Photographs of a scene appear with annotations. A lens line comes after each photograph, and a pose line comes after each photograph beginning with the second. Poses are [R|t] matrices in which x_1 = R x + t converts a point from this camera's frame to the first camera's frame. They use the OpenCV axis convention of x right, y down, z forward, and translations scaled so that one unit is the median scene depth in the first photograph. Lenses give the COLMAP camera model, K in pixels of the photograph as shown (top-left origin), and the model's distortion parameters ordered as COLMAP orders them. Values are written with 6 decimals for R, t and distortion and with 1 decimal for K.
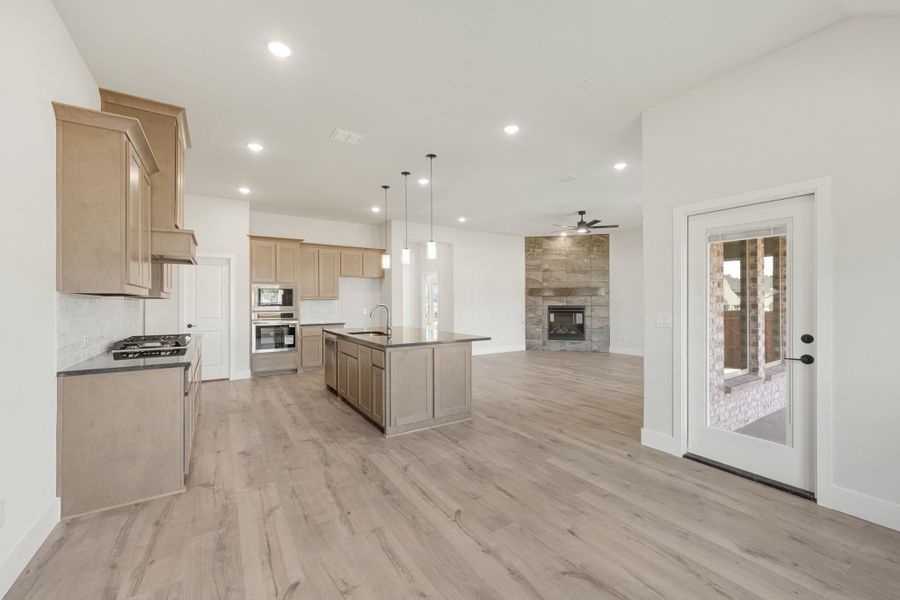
lens RADIAL K [[358.1, 0, 452.0], [0, 358.1, 298.9], [0, 0, 1]] dist [-0.000985, 0.000427]
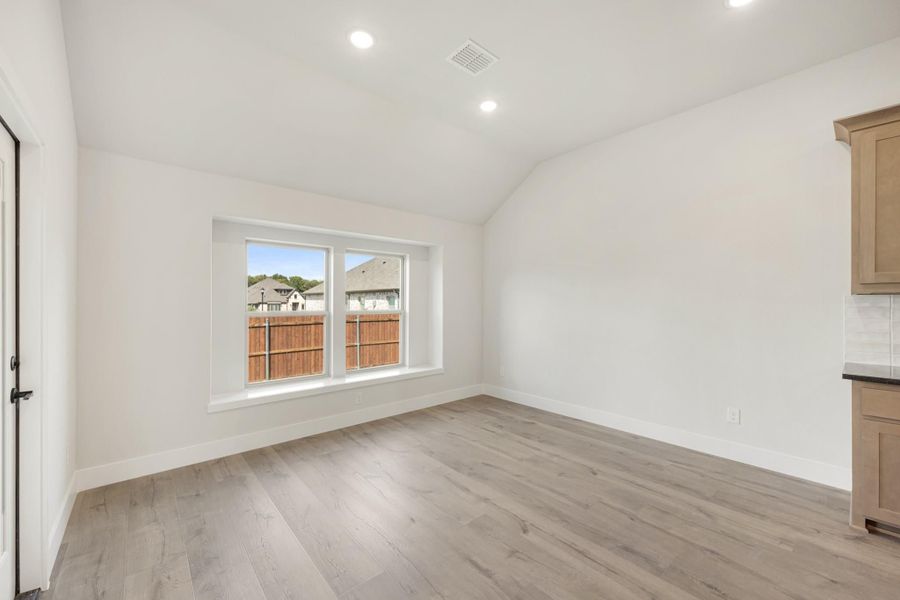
lens RADIAL K [[358.1, 0, 449.8], [0, 358.1, 300.9], [0, 0, 1]] dist [-0.000985, 0.000427]
pose [[-0.990418, 0.003006, -0.138066, 0.079658], [0.004805, 0.999908, -0.012695, 0.002467], [0.138015, -0.013237, -0.990342, 0.448540]]
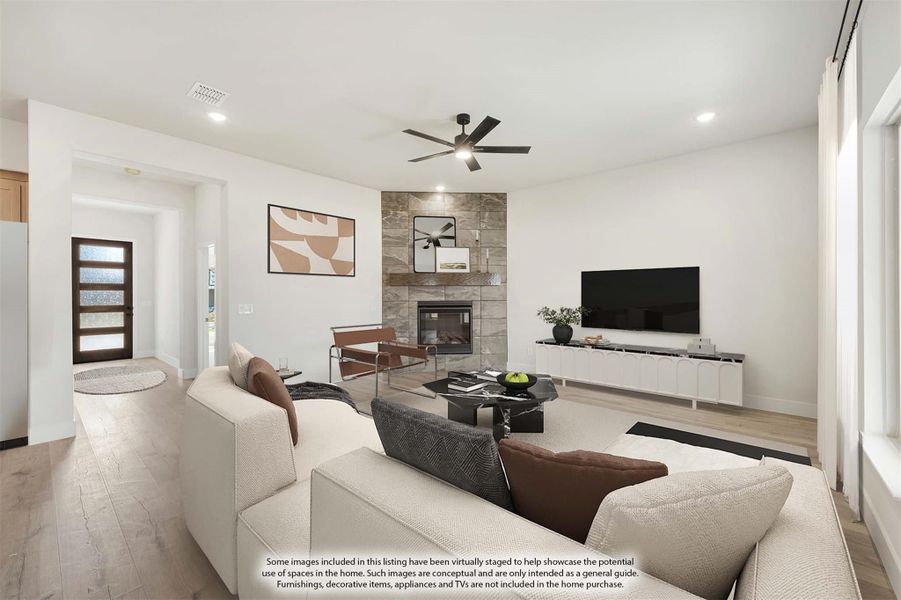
lens RADIAL K [[358.5, 0, 454.2], [0, 358.5, 293.9], [0, 0, 1]] dist [-0.000985, 0.000427]
pose [[0.961213, -0.002094, 0.275799, 0.160139], [0.000270, 0.999978, 0.006650, 0.001673], [-0.275807, -0.006318, 0.961192, 0.382865]]
